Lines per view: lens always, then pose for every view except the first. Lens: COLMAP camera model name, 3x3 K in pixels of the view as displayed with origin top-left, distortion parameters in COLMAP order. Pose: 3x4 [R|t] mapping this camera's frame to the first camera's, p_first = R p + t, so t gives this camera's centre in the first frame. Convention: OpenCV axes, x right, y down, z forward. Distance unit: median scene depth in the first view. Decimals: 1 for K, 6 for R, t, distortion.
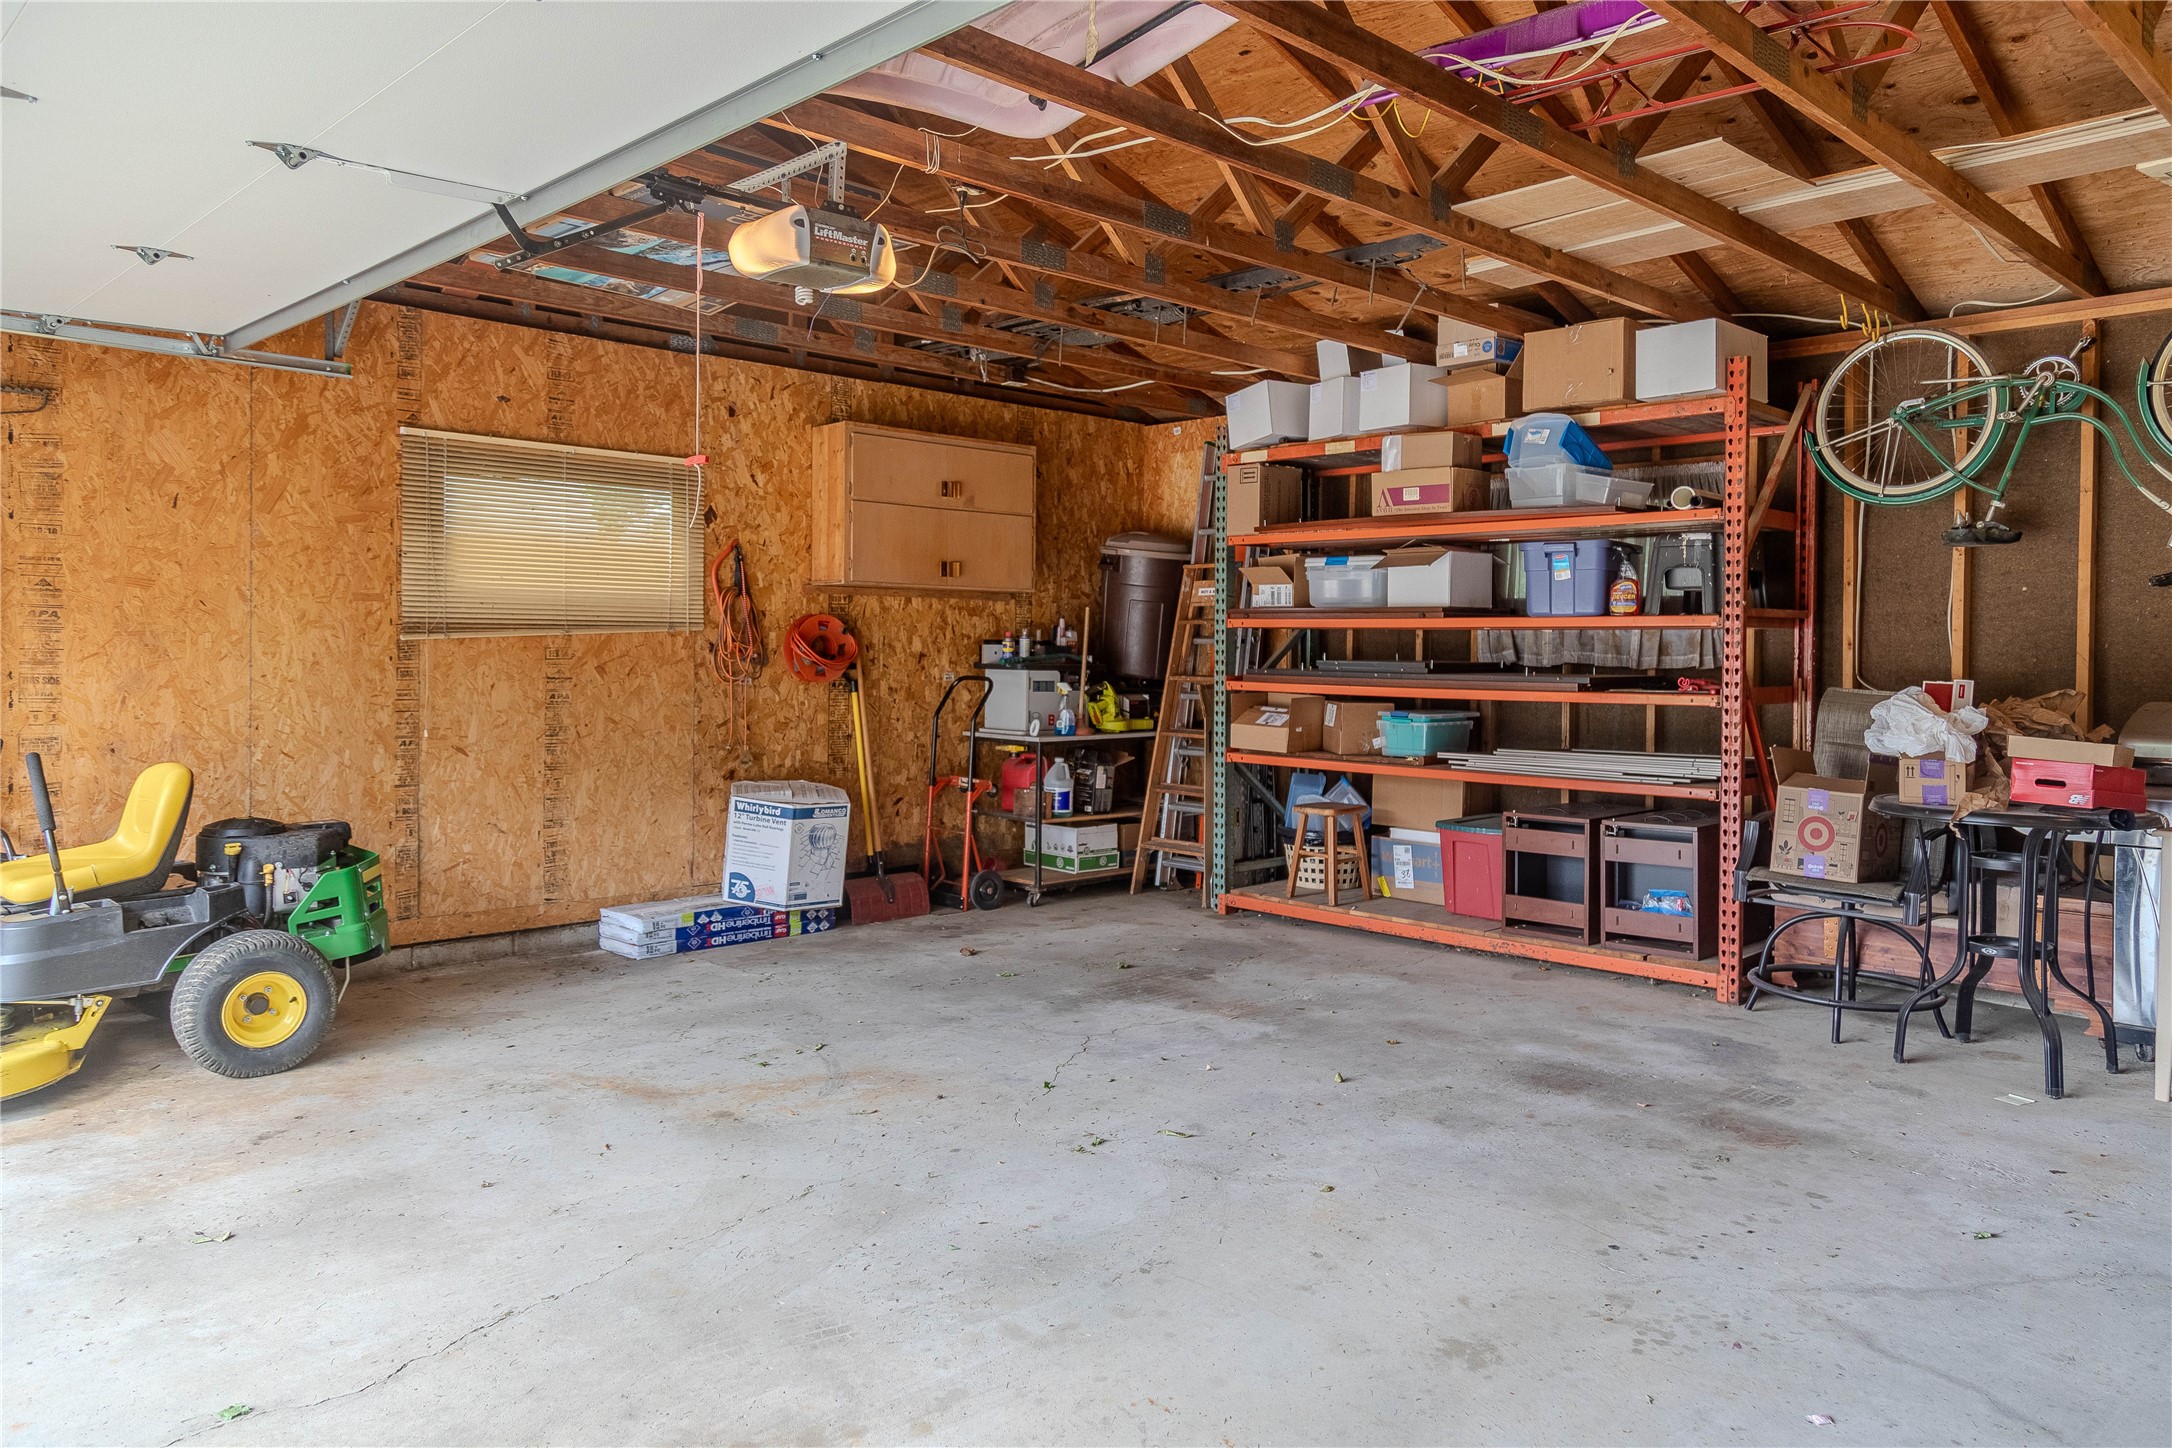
lens RADIAL K [[1472.0, 0, 1086.0], [0, 1472.0, 724.0], [0, 0, 1]] dist [0.007593, -0.000745]
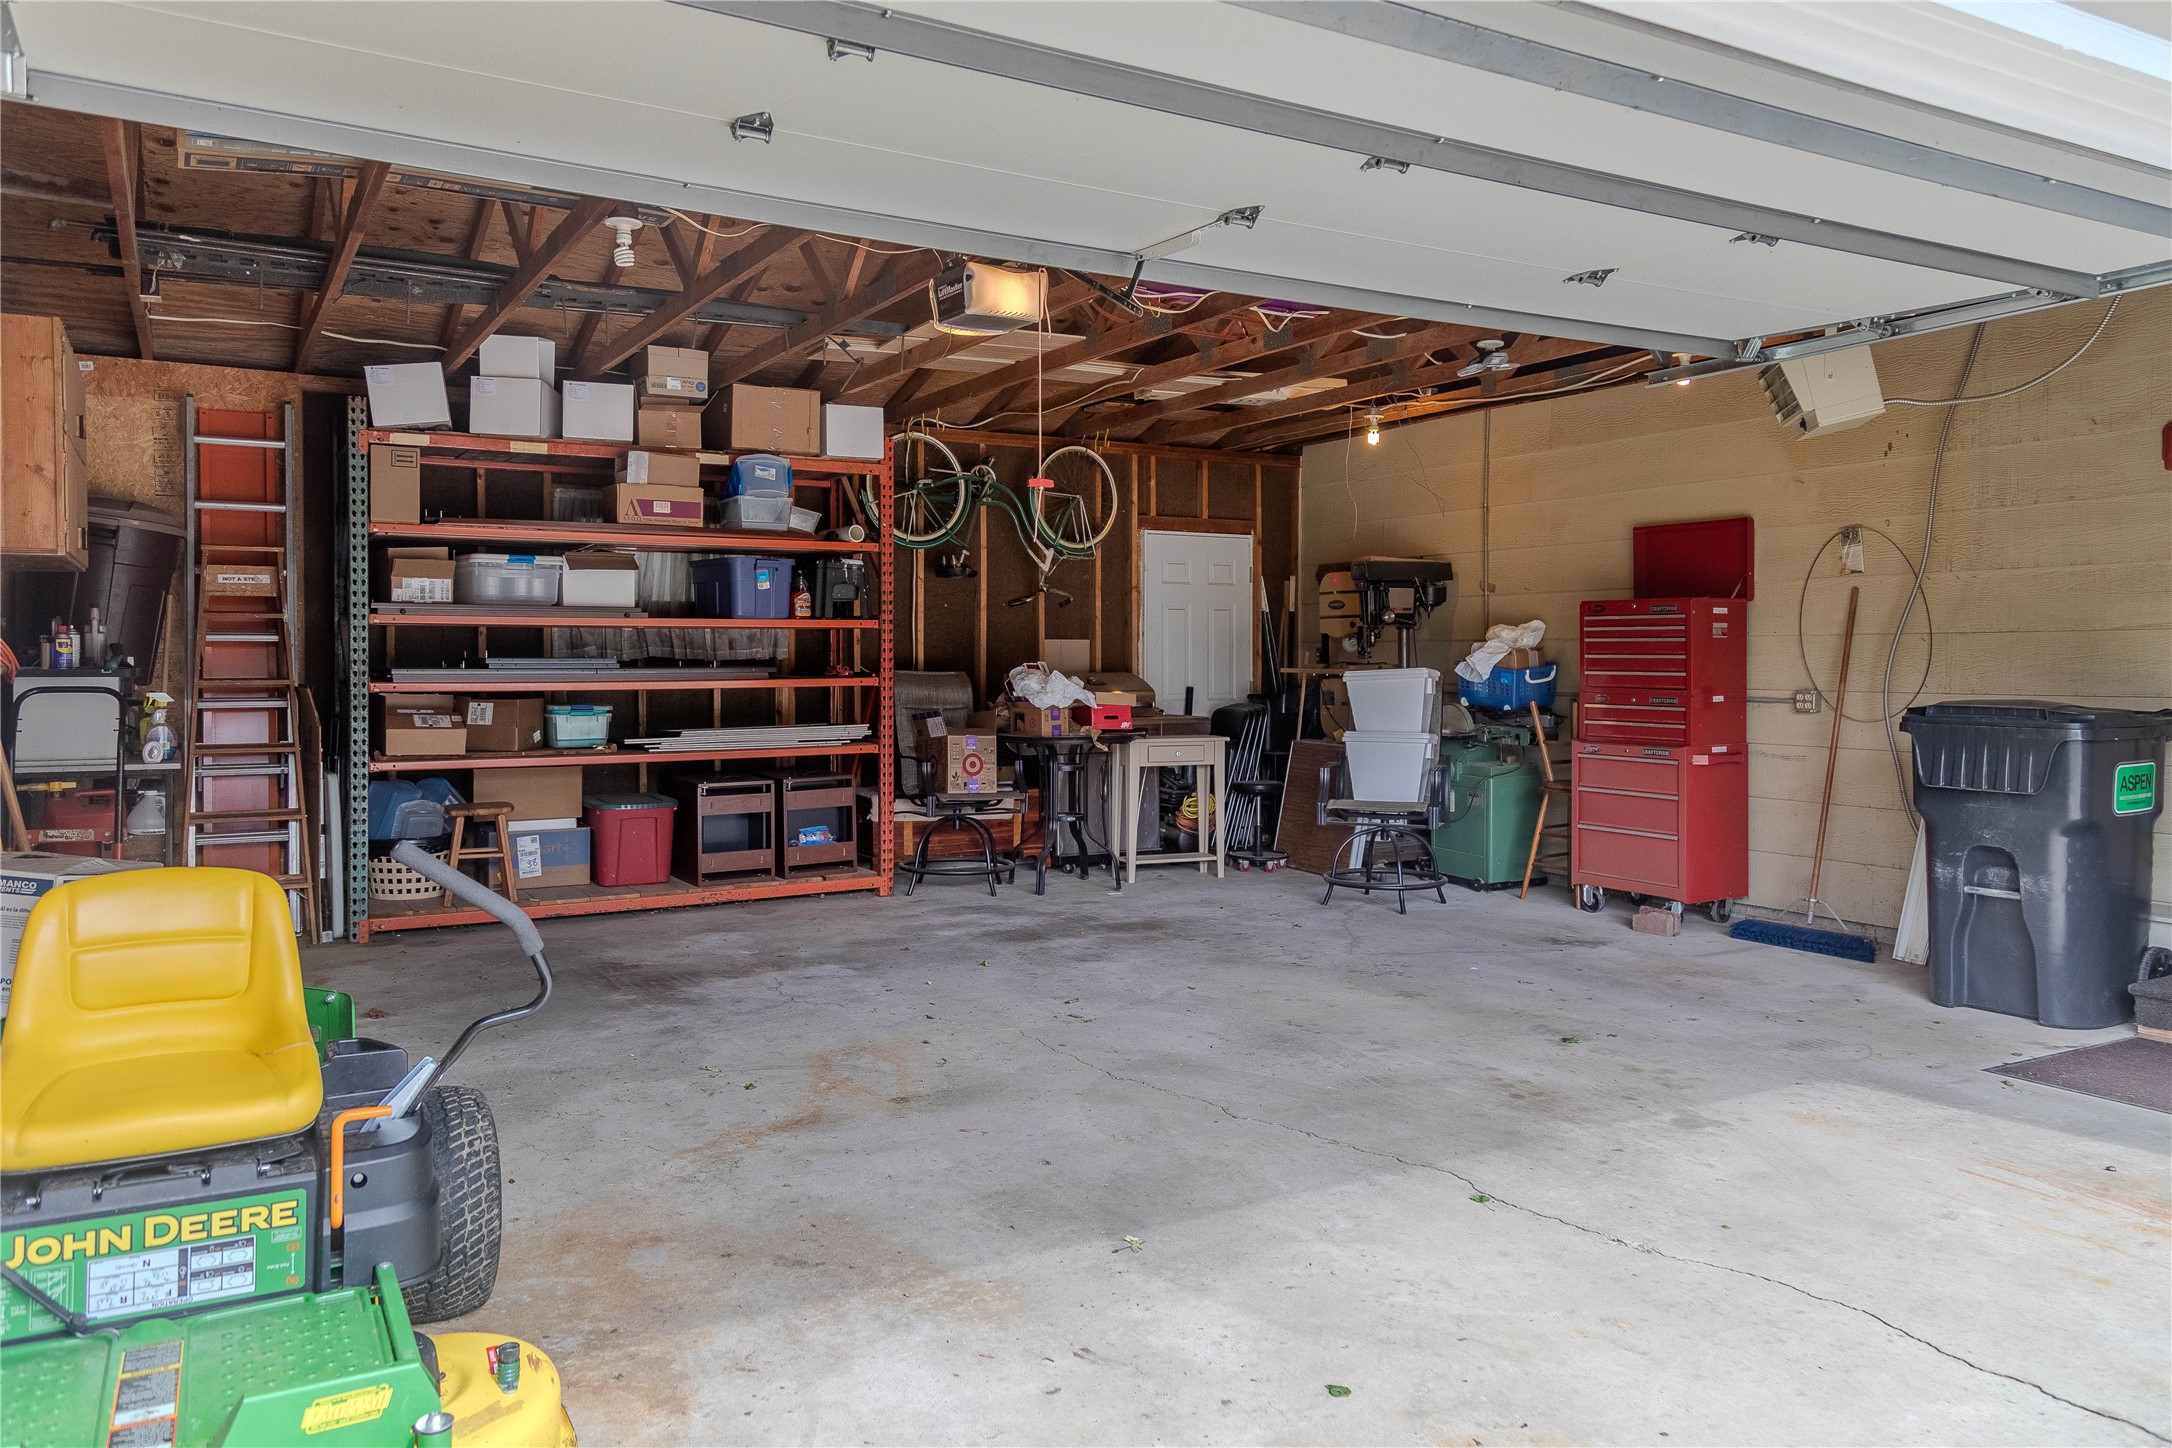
lens RADIAL K [[1526.4, 0, 1079.9], [0, 1526.4, 758.1], [0, 0, 1]] dist [0.011666, -0.002444]
pose [[0.250346, -0.077166, 0.965076, -0.878324], [0.054094, 0.996376, 0.065637, -0.026497], [-0.966644, 0.035773, 0.253613, 0.427190]]
